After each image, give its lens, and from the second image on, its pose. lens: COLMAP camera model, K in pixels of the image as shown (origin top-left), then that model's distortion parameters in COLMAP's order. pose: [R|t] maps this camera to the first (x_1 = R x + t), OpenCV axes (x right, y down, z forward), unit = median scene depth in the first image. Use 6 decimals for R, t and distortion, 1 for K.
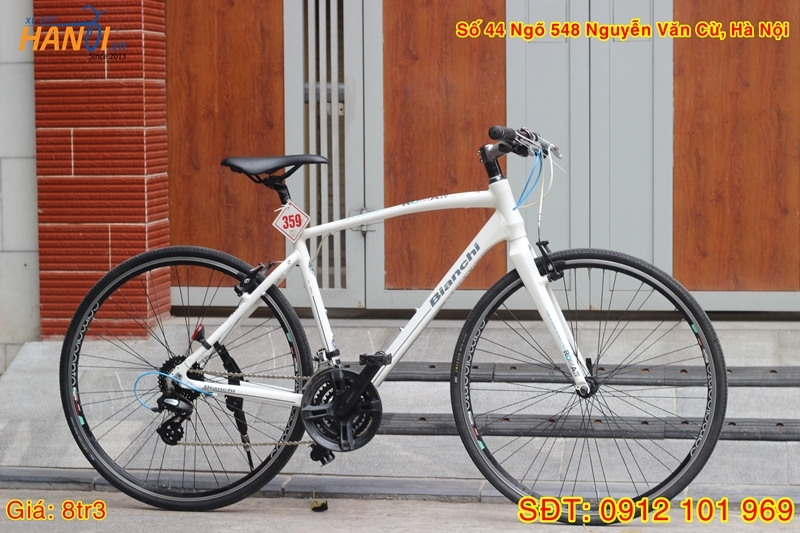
lens RADIAL K [[1899.2, 0, 393.8], [0, 1899.2, 265.4], [0, 0, 1]] dist [-0.119523, 0.000000]
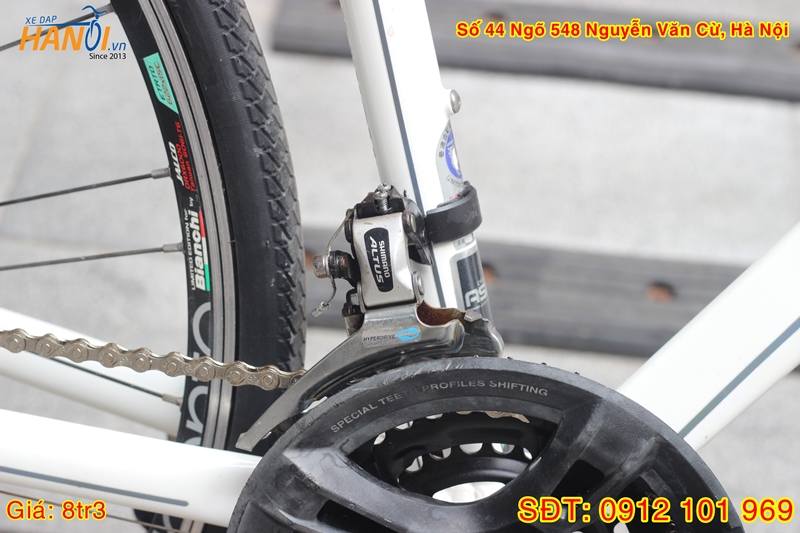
lens RADIAL K [[1899.2, 0, 401.9], [0, 1899.2, 269.5], [0, 0, 1]] dist [-0.119523, 0.000000]
pose [[0.993285, 0.051428, 0.103632, -0.050903], [-0.080829, 0.949368, 0.303592, 0.003602], [-0.082772, -0.309930, 0.947150, 0.845995]]
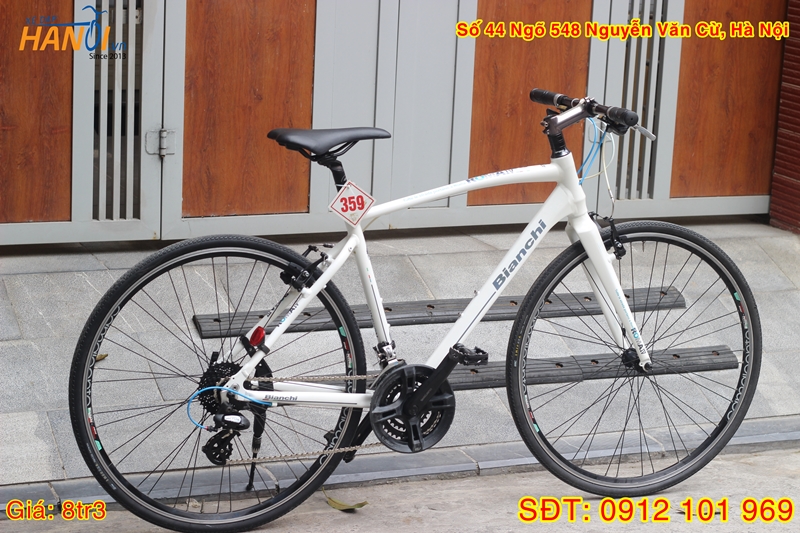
lens RADIAL K [[1899.2, 0, 399.7], [0, 1899.2, 264.0], [0, 0, 1]] dist [-0.119523, 0.000000]
pose [[0.839012, -0.072908, 0.539206, -0.511128], [-0.008411, 0.989126, 0.146830, -0.124640], [-0.544047, -0.127728, 0.829276, 0.248600]]
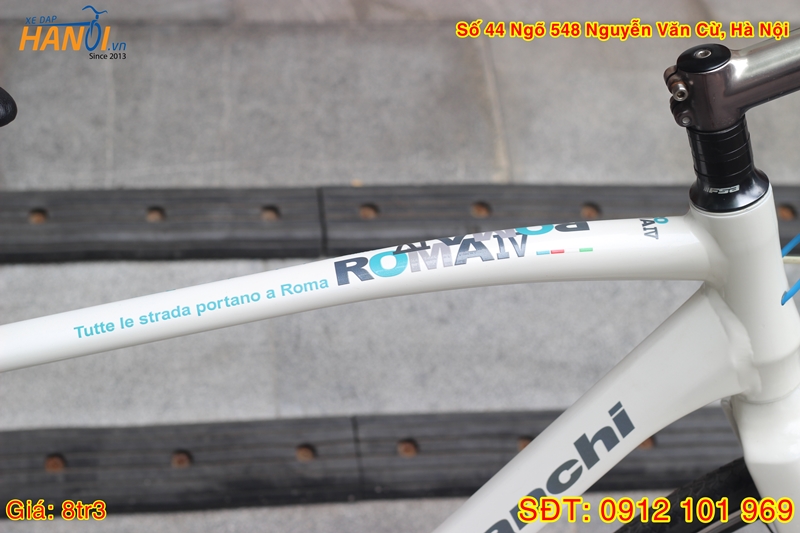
lens RADIAL K [[1899.2, 0, 397.1], [0, 1899.2, 219.2], [0, 0, 1]] dist [-0.119523, 0.000000]
pose [[0.942417, -0.100447, 0.318999, -0.063503], [-0.072722, 0.869462, 0.488619, -0.154266], [-0.326438, -0.483681, 0.812091, 0.791648]]
